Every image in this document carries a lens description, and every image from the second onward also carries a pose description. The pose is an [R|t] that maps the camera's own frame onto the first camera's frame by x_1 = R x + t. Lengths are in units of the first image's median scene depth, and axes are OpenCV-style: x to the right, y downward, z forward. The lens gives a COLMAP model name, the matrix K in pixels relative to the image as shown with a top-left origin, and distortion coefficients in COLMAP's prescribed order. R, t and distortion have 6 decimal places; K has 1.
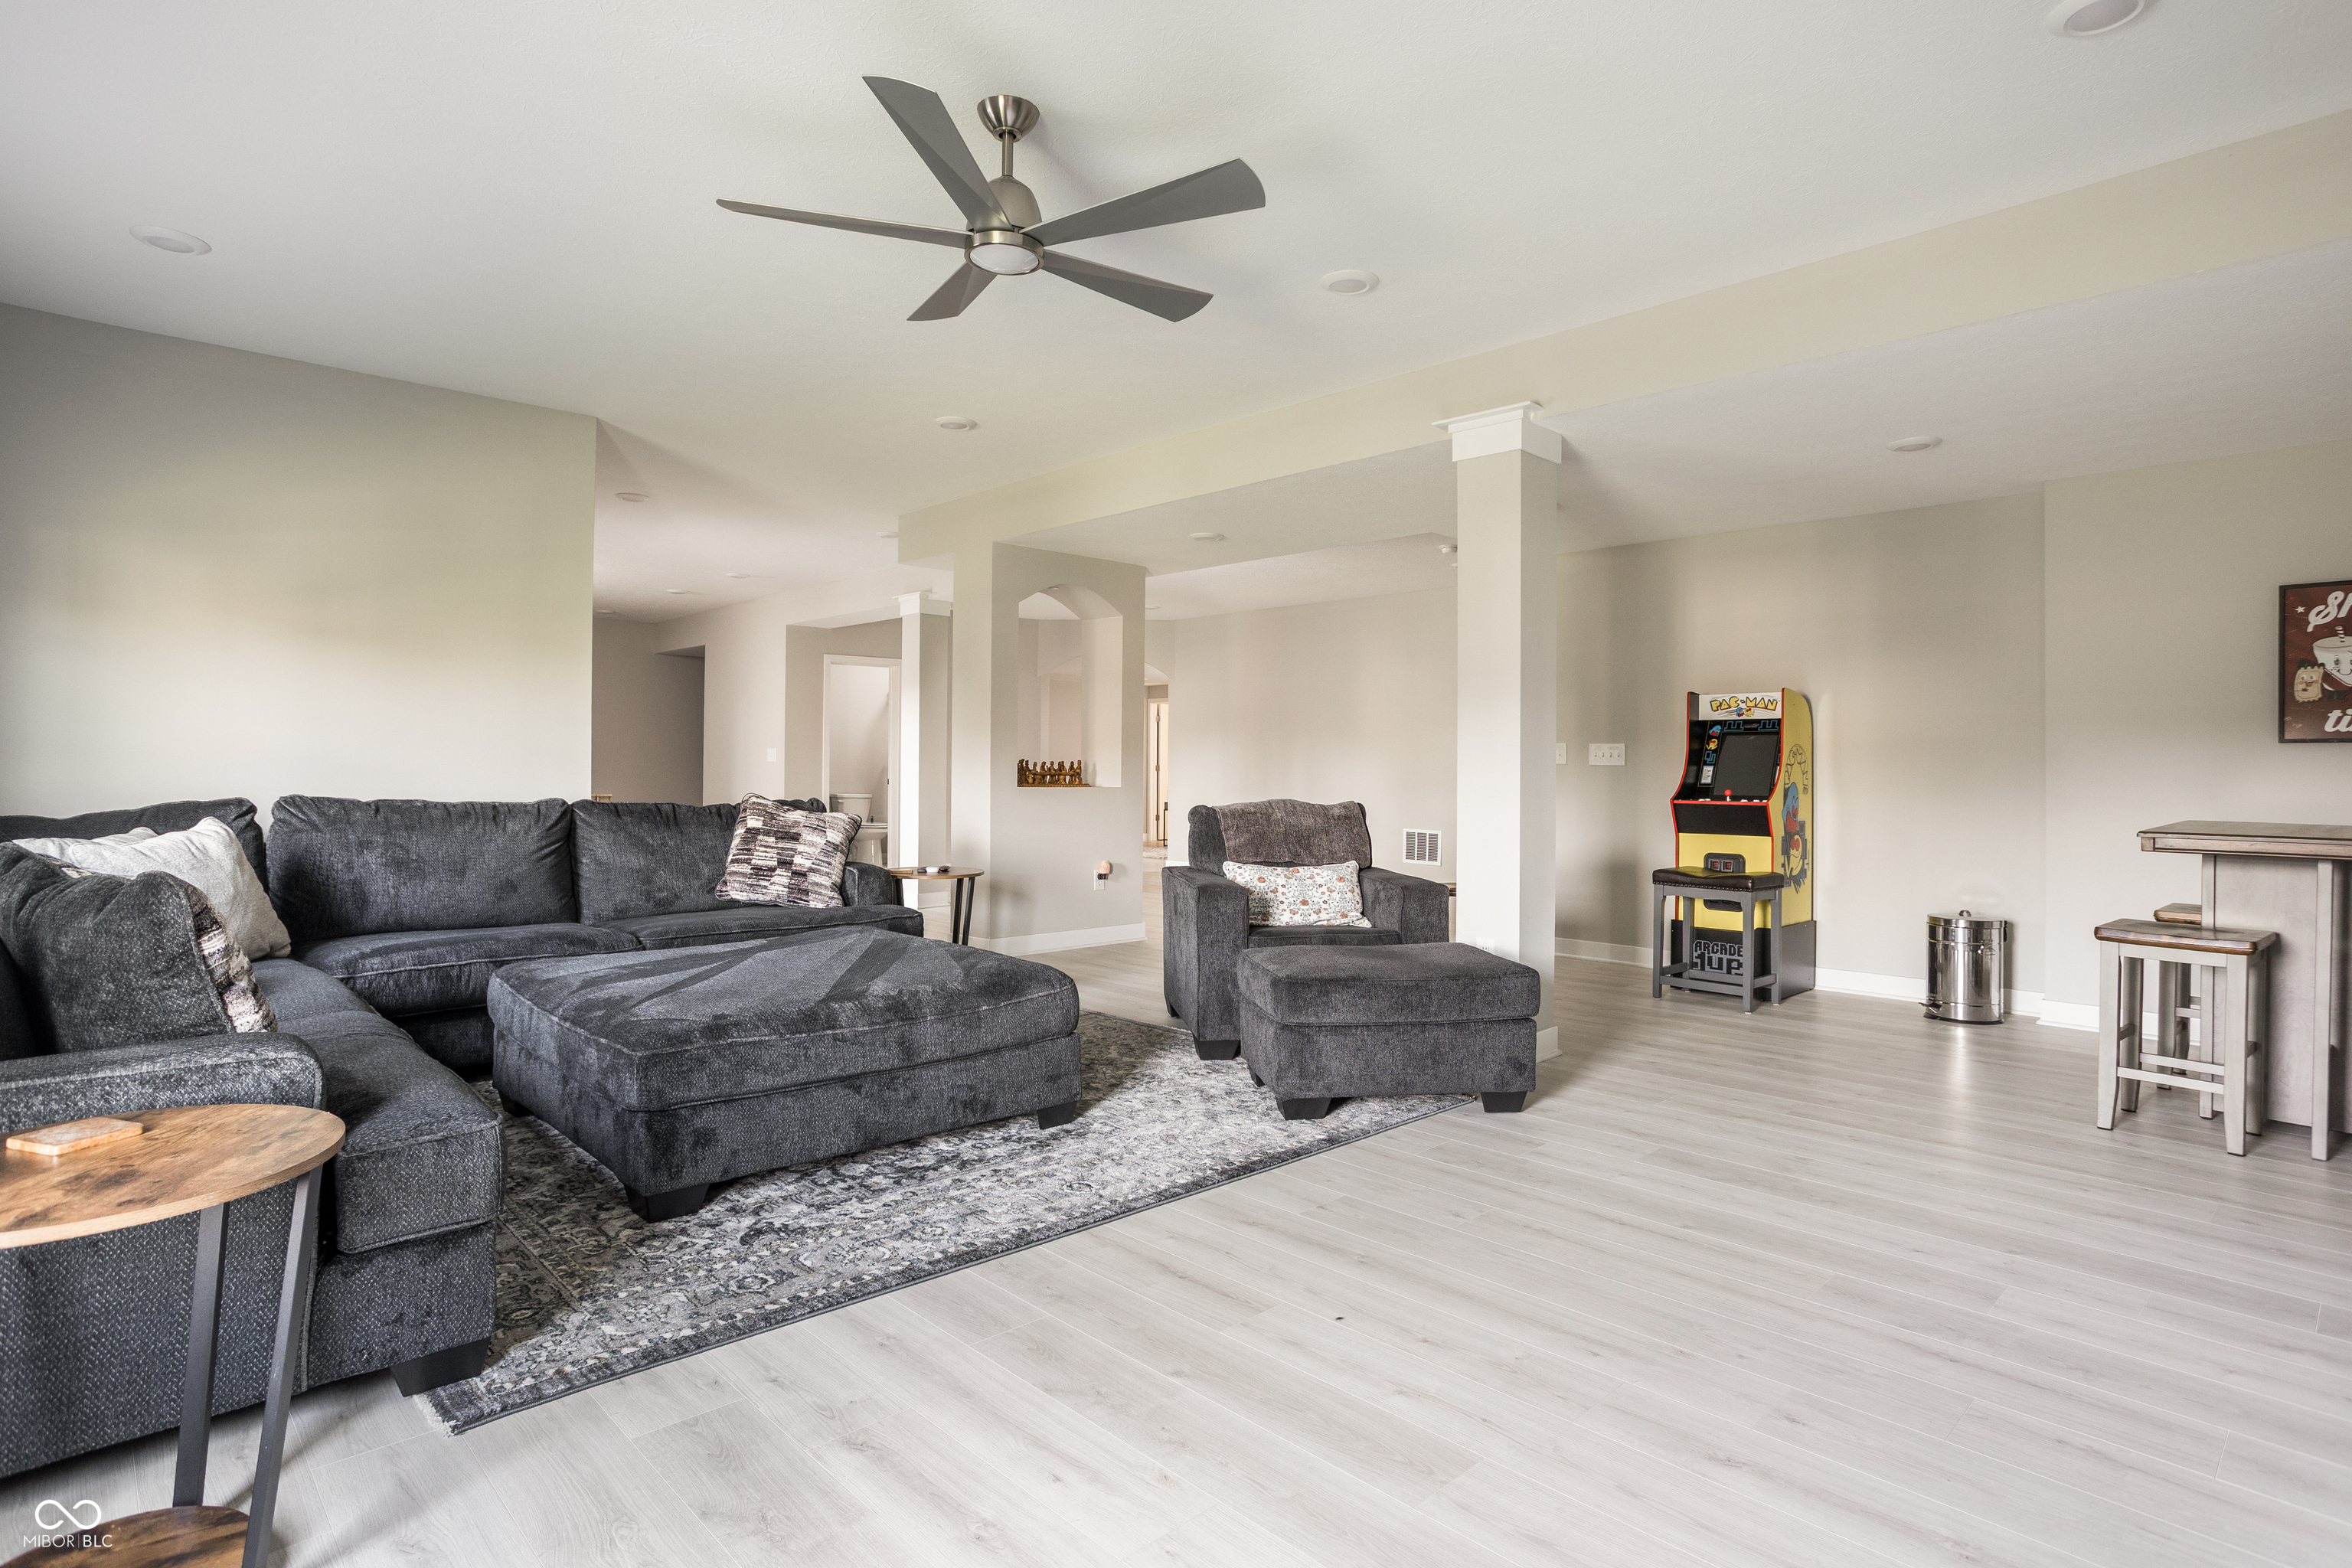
lens RADIAL K [[1230.7, 0, 1176.0], [0, 1230.7, 784.0], [0, 0, 1]] dist [-0.002091, 0.000042]
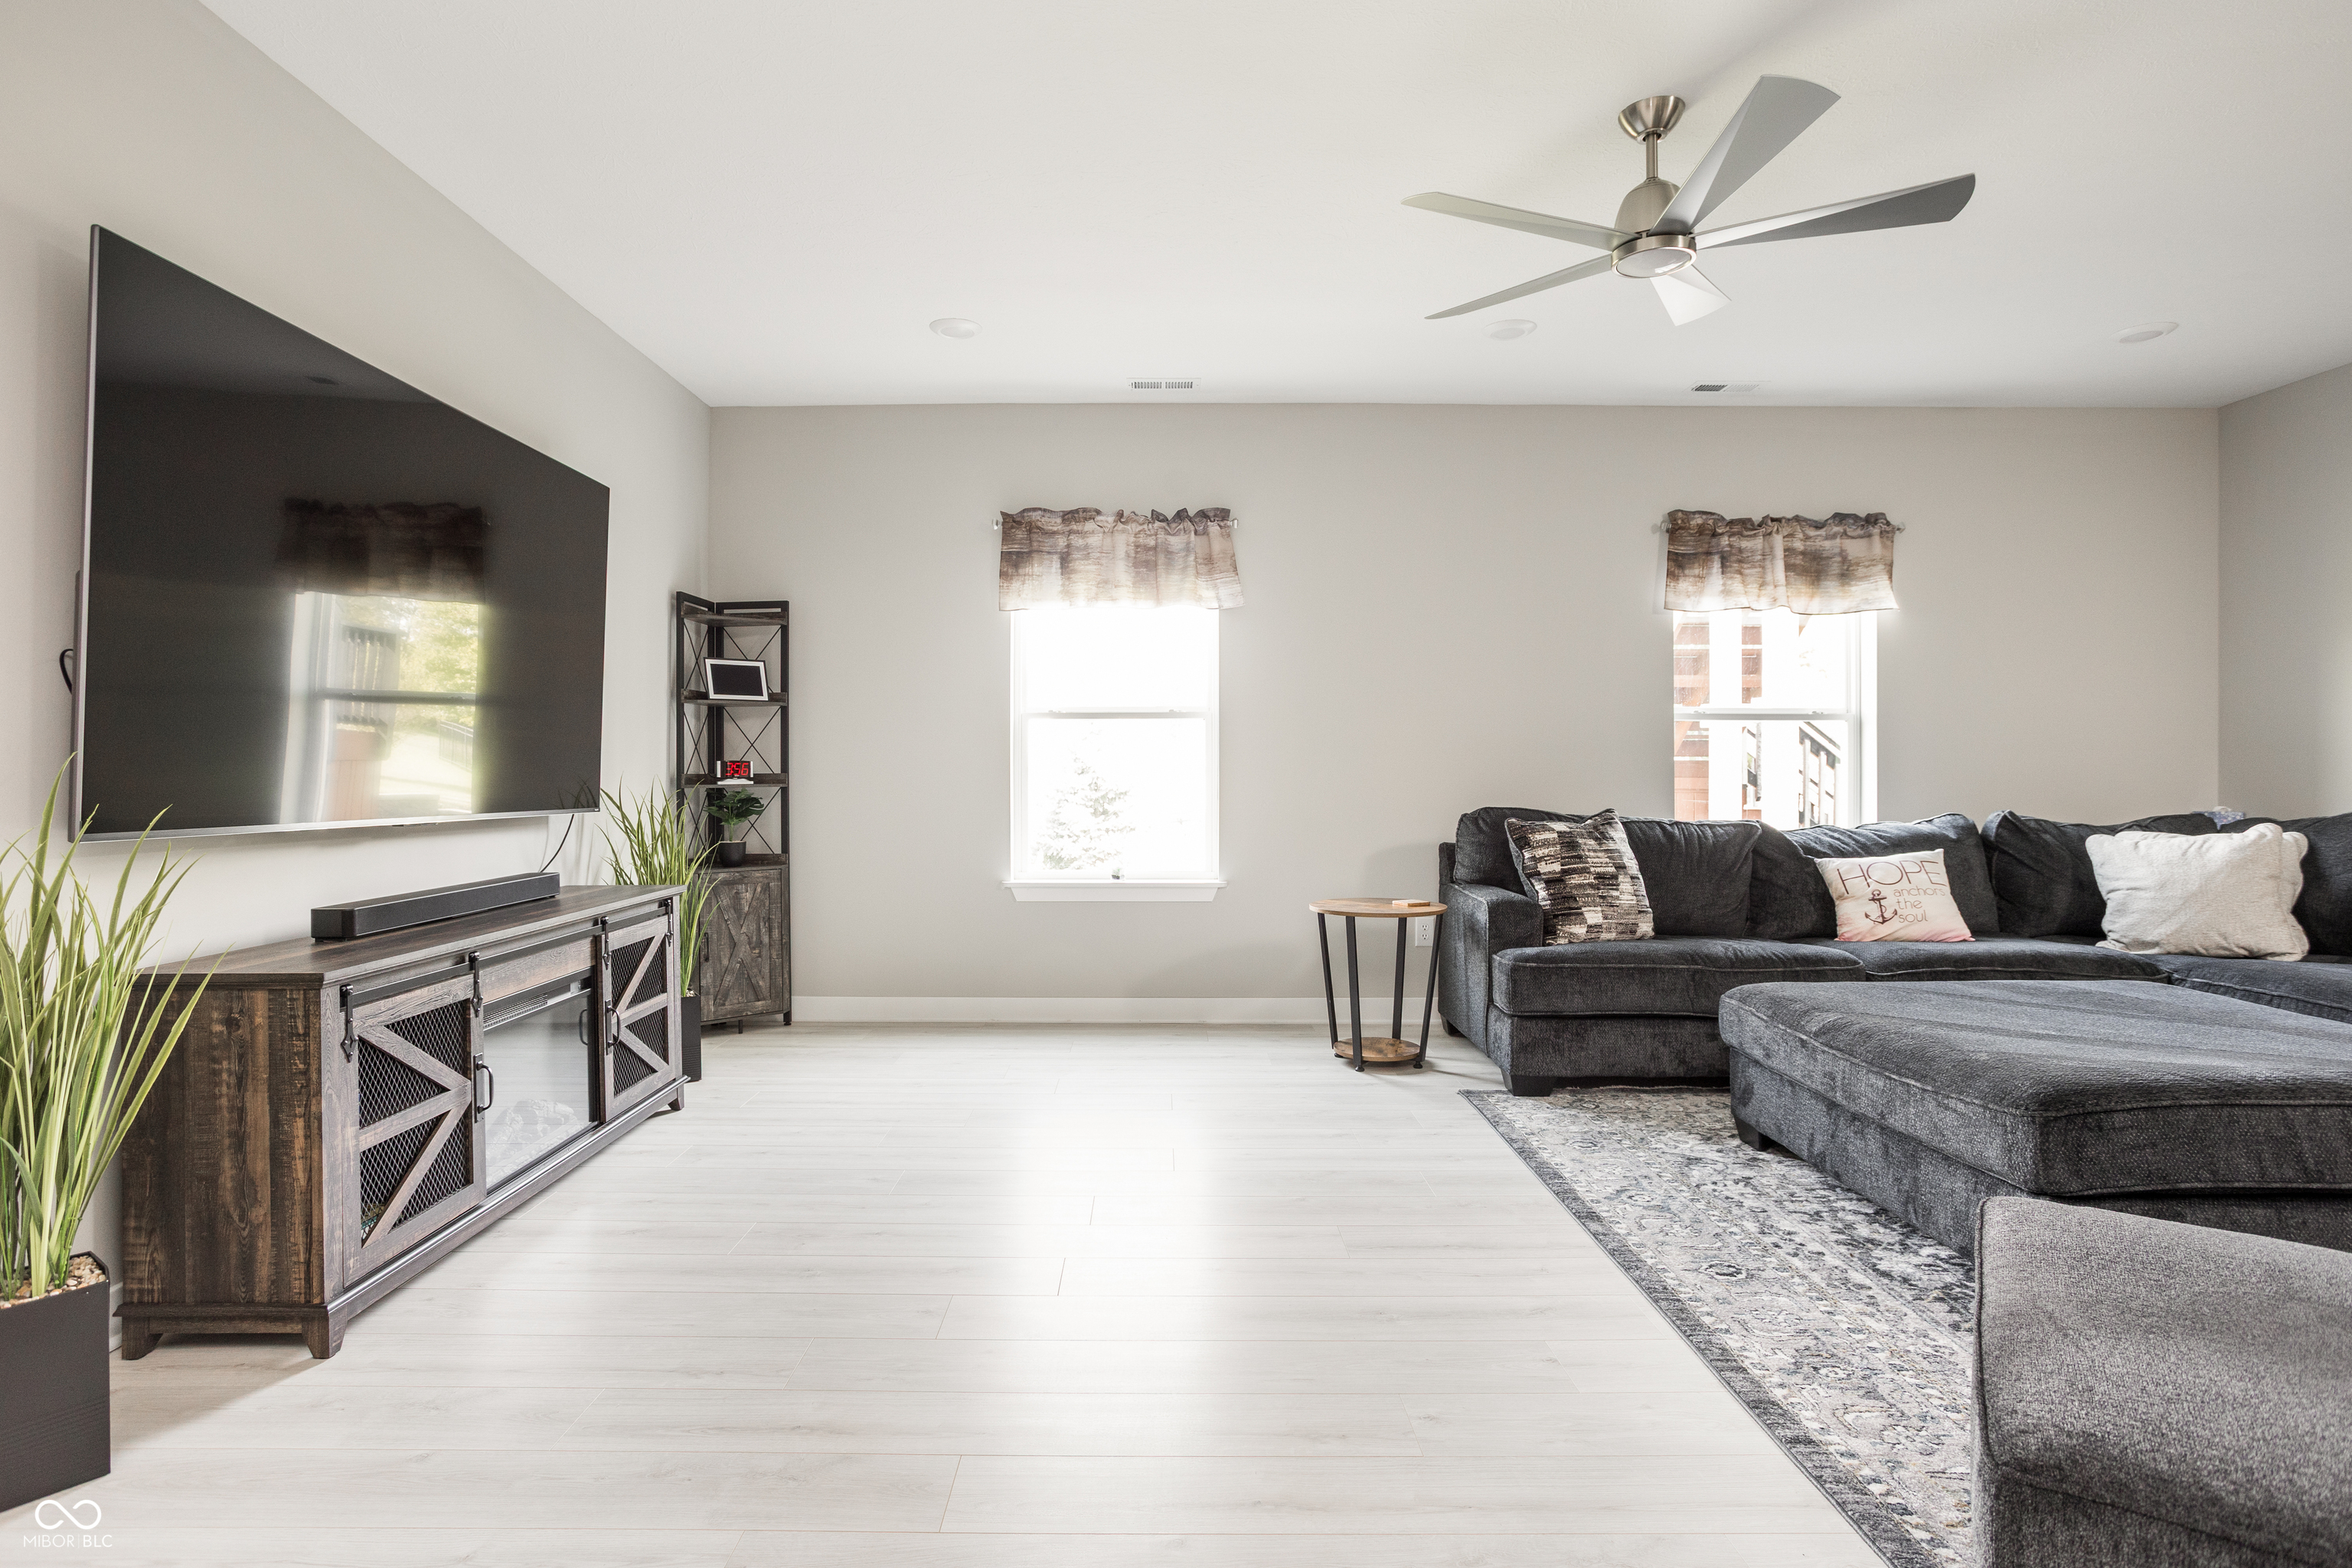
lens RADIAL K [[1230.7, 0, 1176.0], [0, 1230.7, 784.0], [0, 0, 1]] dist [-0.002091, 0.000042]
pose [[-0.669277, -0.001744, -0.743011, 0.693367], [-0.020657, 0.999654, 0.016260, -0.008406], [0.742725, 0.026231, -0.669082, 1.104046]]
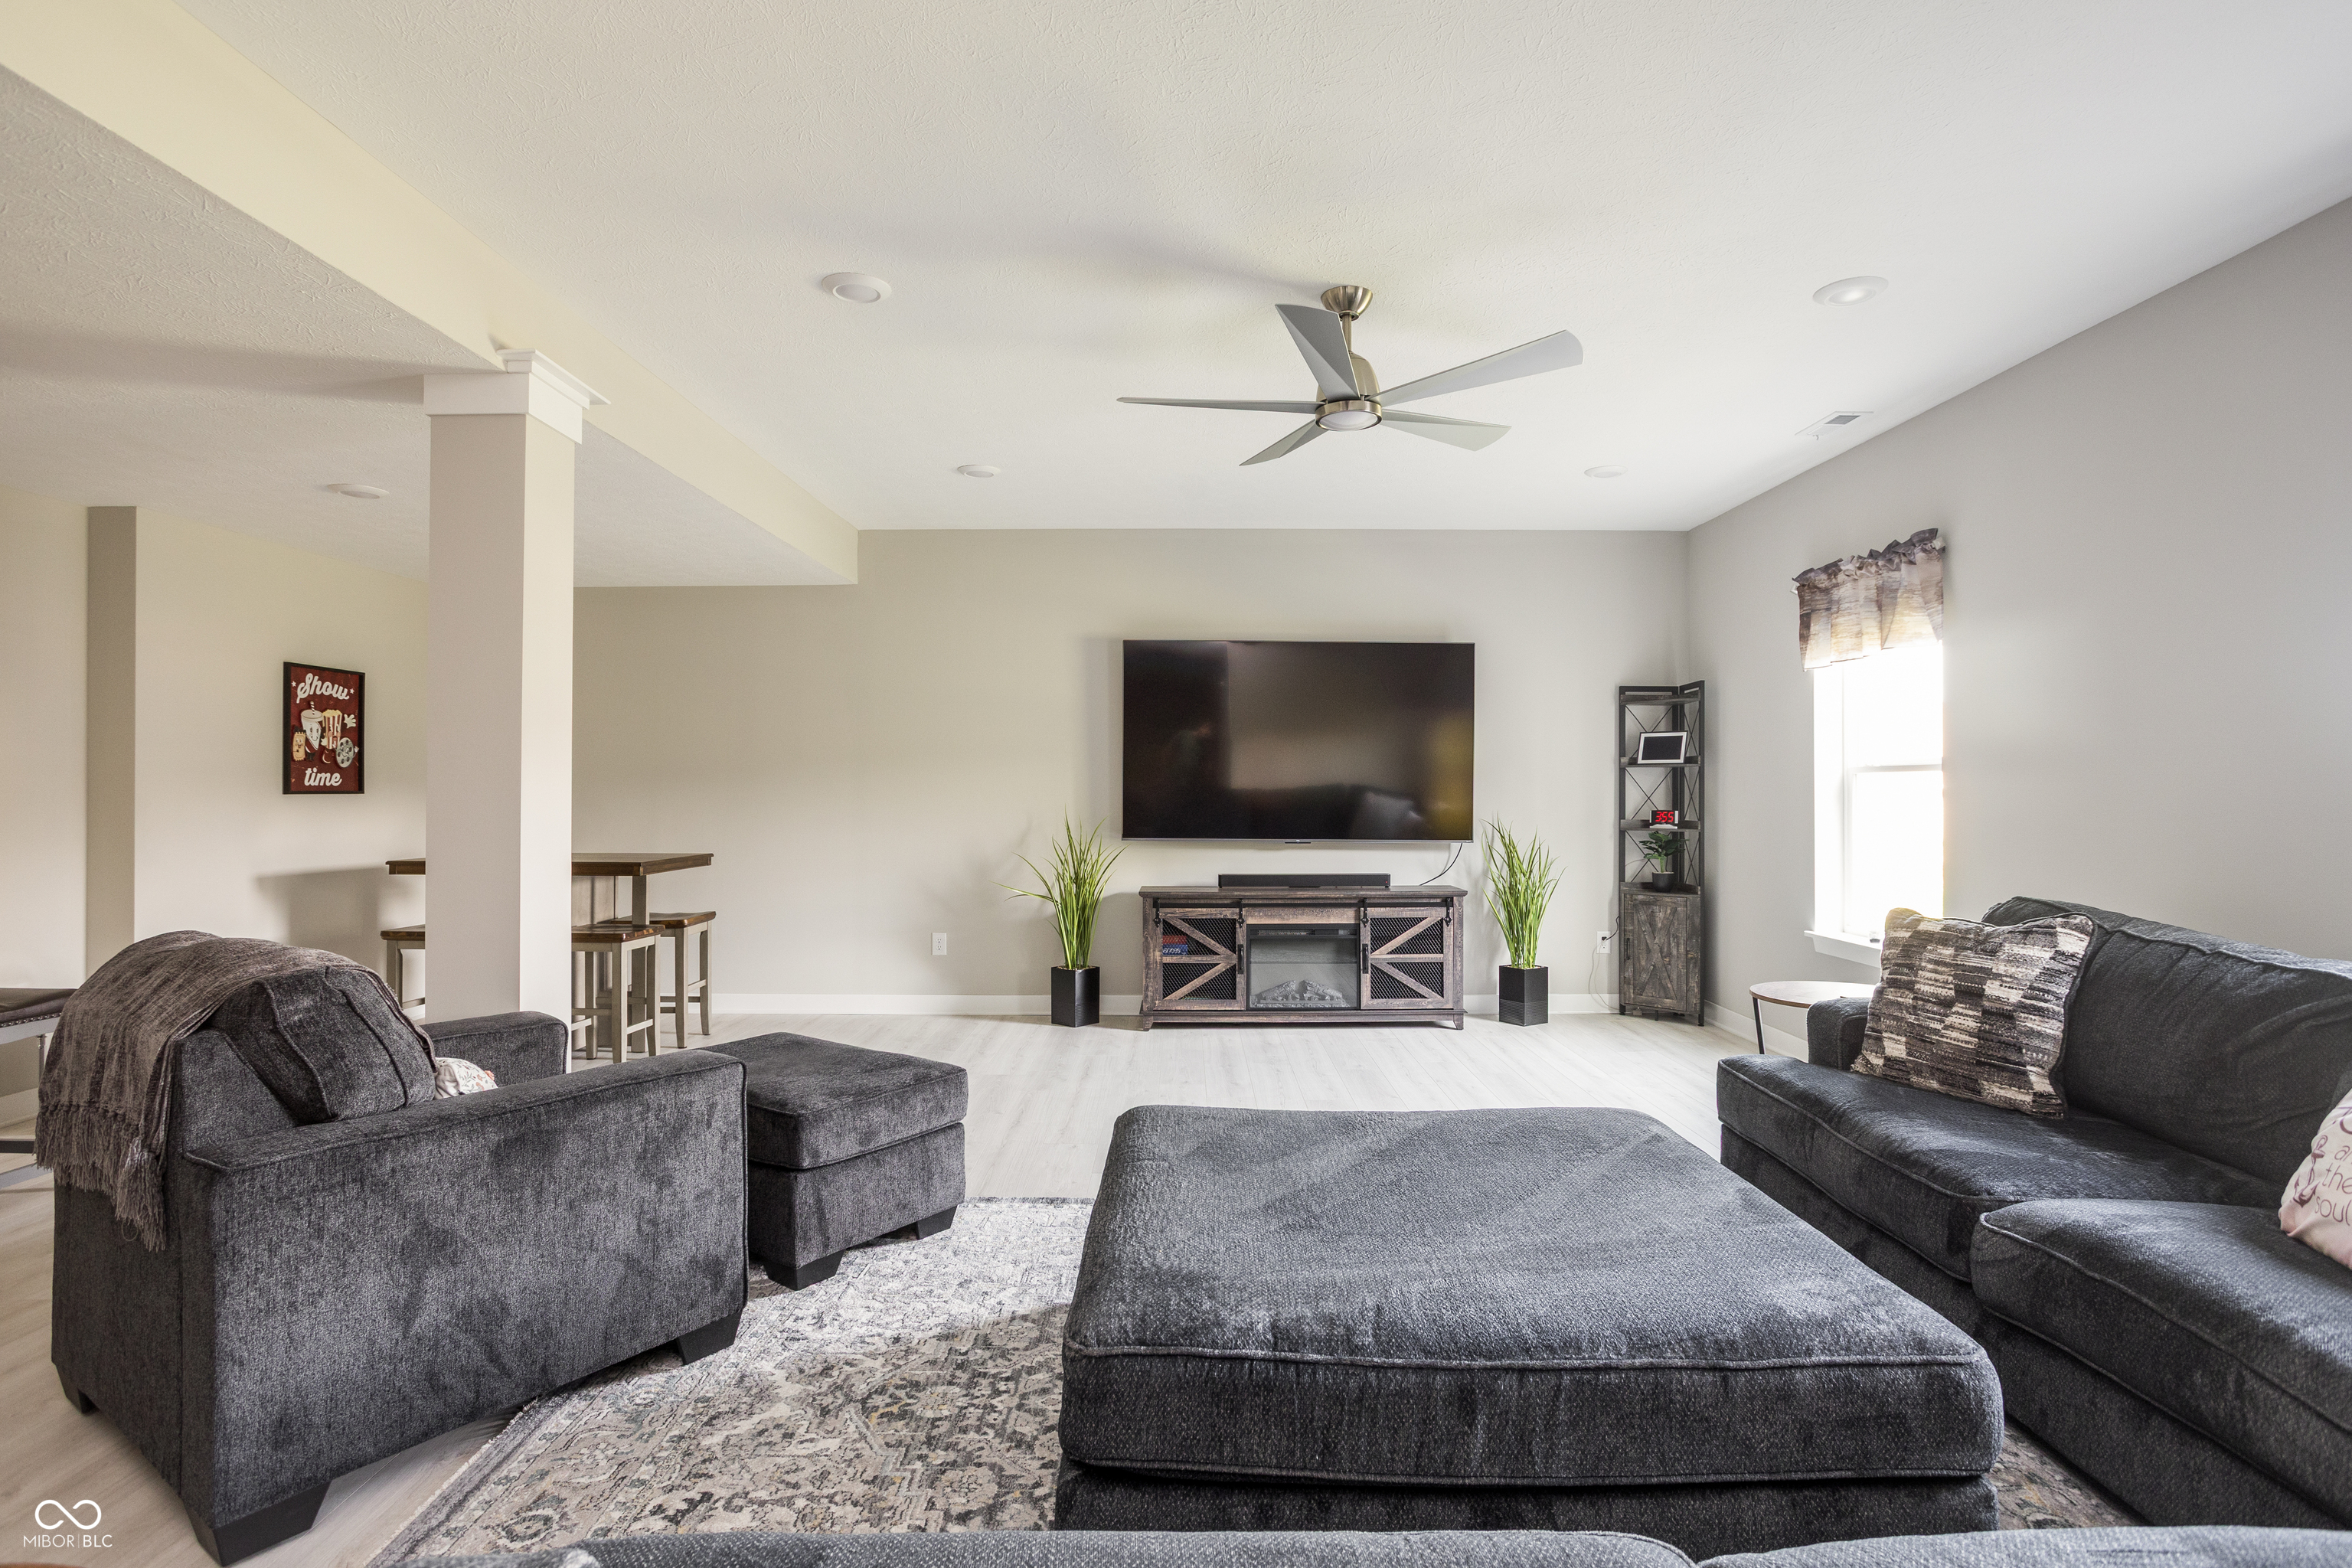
lens RADIAL K [[1230.7, 0, 1176.0], [0, 1230.7, 784.0], [0, 0, 1]] dist [-0.002091, 0.000042]
pose [[-0.735731, -0.010663, 0.677190, -0.657547], [0.005111, 0.999760, 0.021295, -0.079599], [-0.677254, 0.019129, -0.735500, 1.591437]]
